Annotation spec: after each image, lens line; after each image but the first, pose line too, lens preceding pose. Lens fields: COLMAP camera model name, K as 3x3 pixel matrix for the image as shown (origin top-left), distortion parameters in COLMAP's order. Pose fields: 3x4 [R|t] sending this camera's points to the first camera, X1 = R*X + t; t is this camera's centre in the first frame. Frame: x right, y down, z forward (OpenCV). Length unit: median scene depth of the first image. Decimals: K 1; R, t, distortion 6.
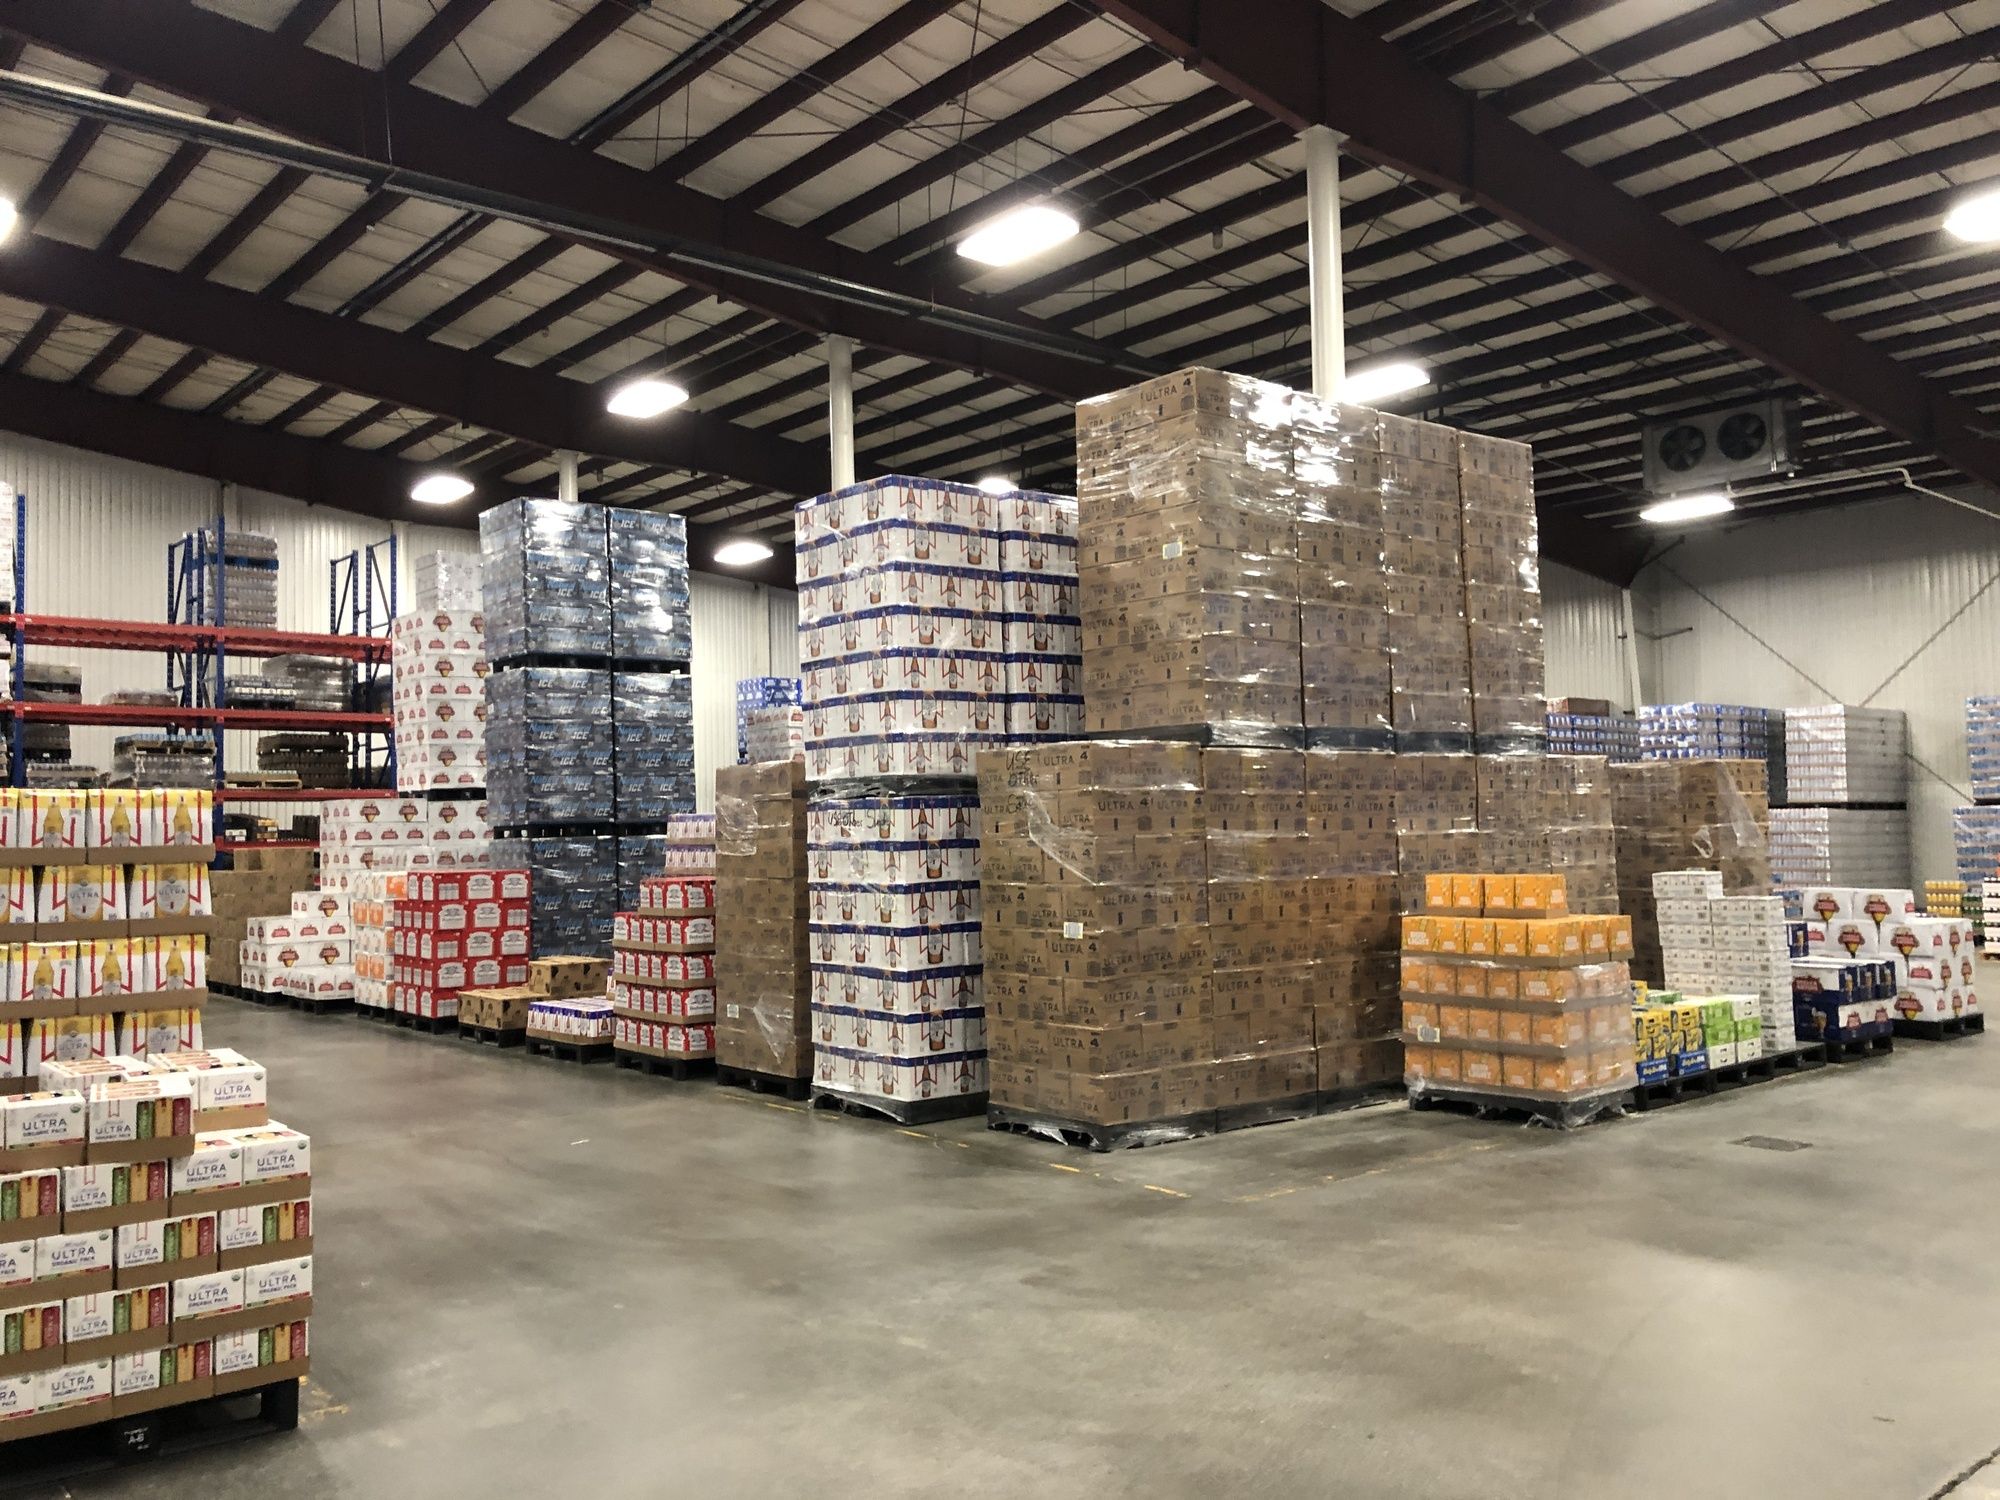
lens RADIAL K [[1631.8, 0, 988.7], [0, 1631.8, 757.4], [0, 0, 1]] dist [0.010716, 0.000779]
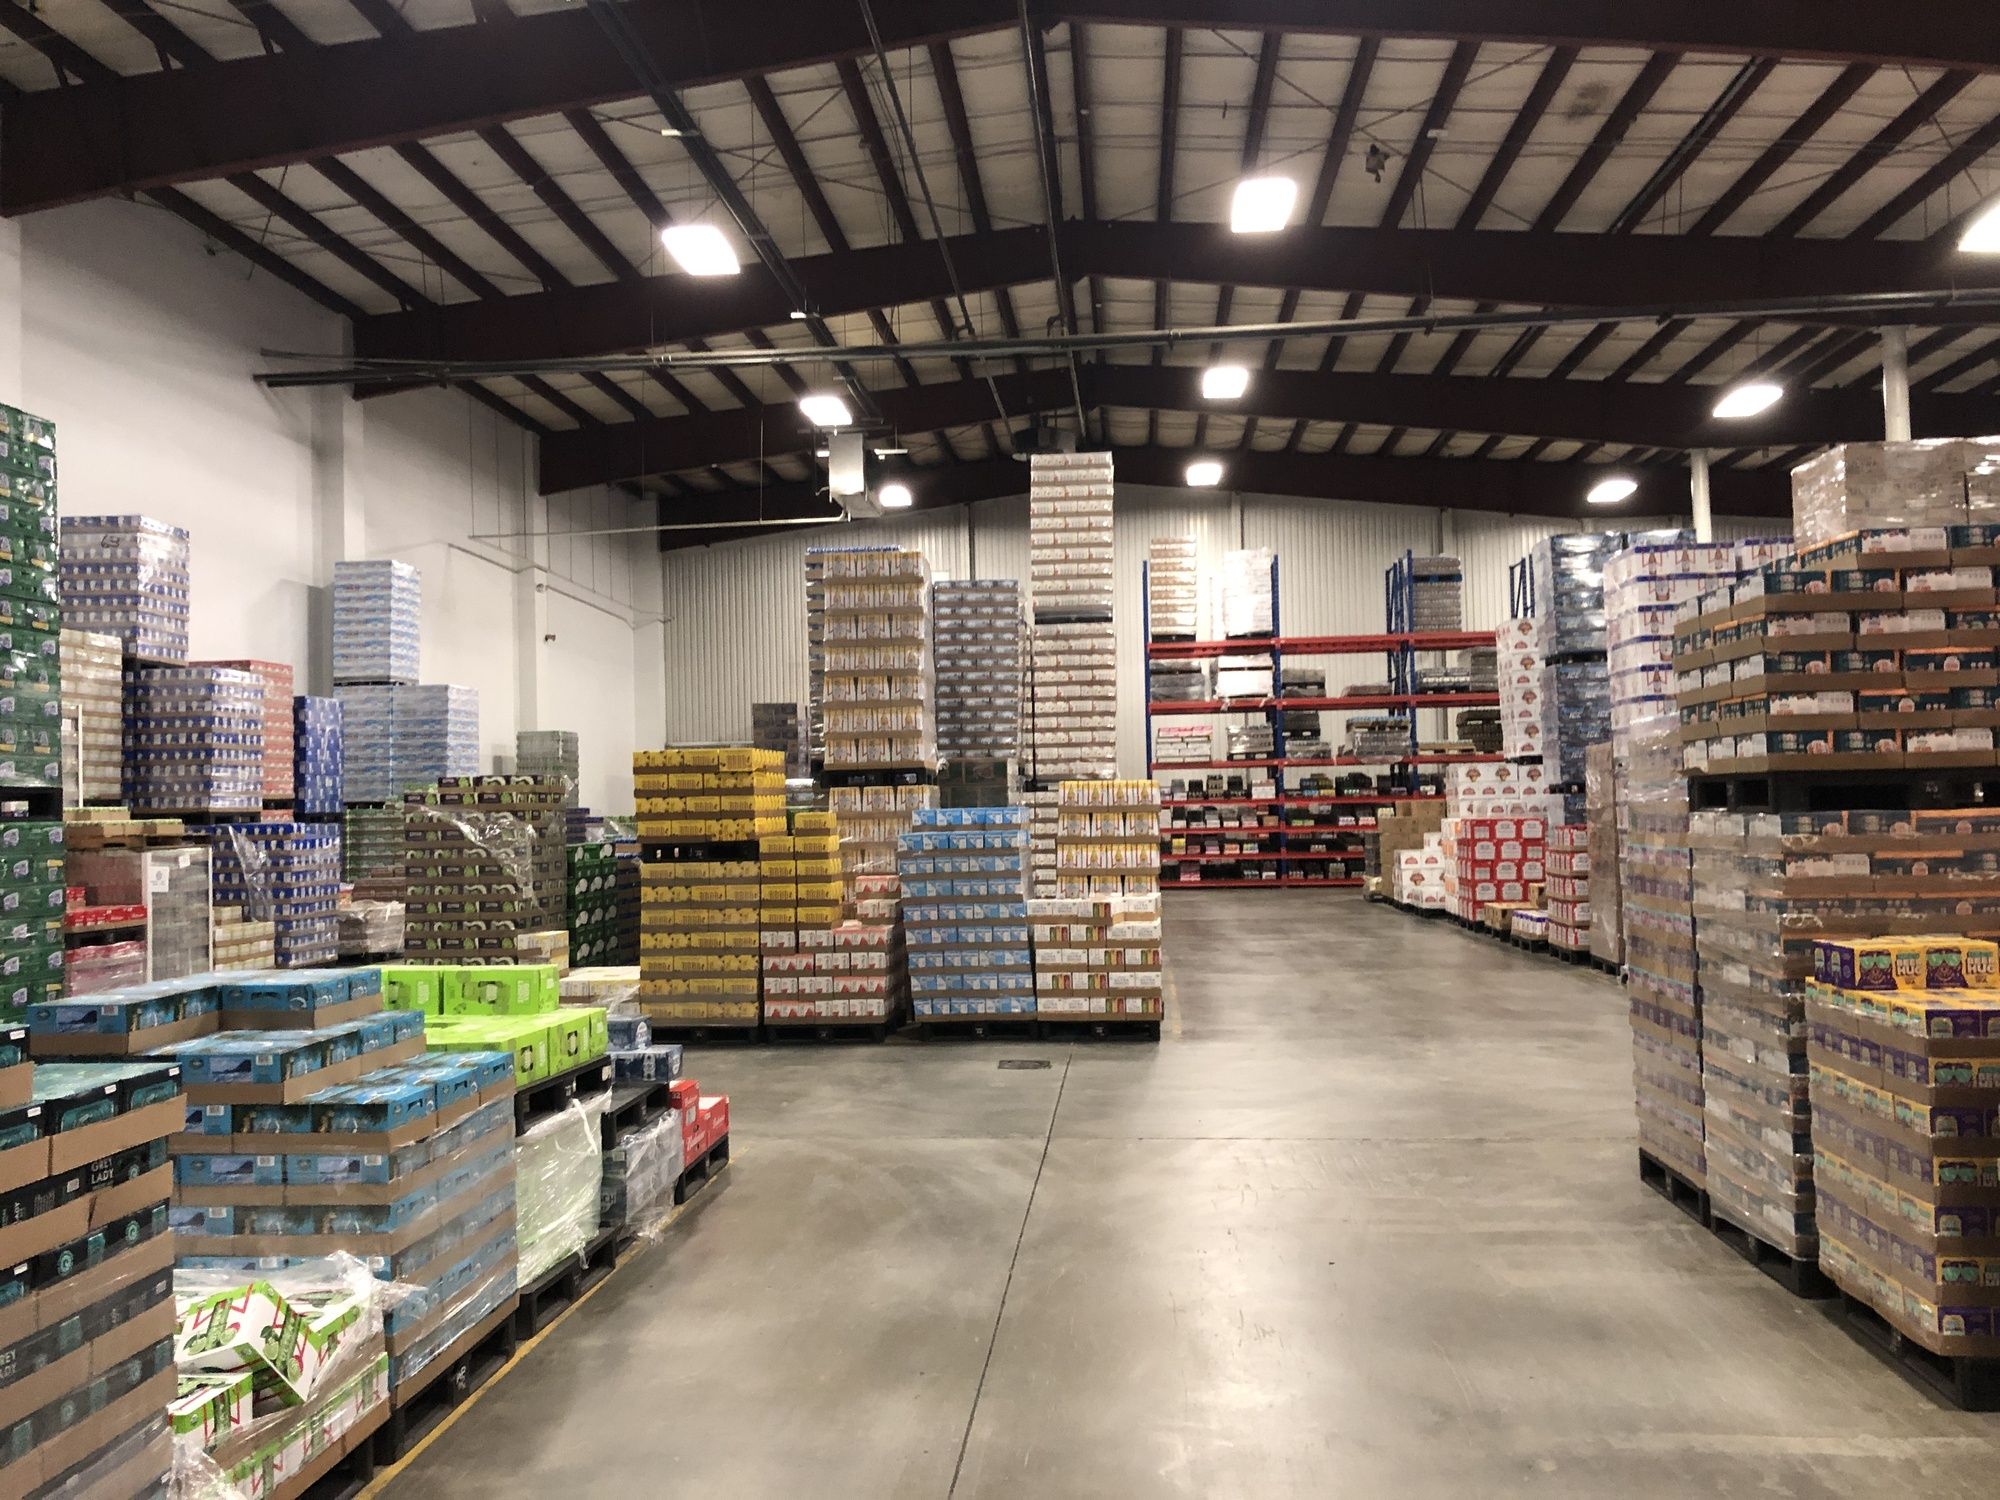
lens RADIAL K [[1631.8, 0, 988.7], [0, 1631.8, 757.4], [0, 0, 1]] dist [0.010716, 0.000779]
pose [[0.702857, -0.018487, -0.711091, 0.335010], [0.041168, 0.999044, 0.014719, -0.018800], [0.710139, -0.039619, 0.702946, -0.259487]]
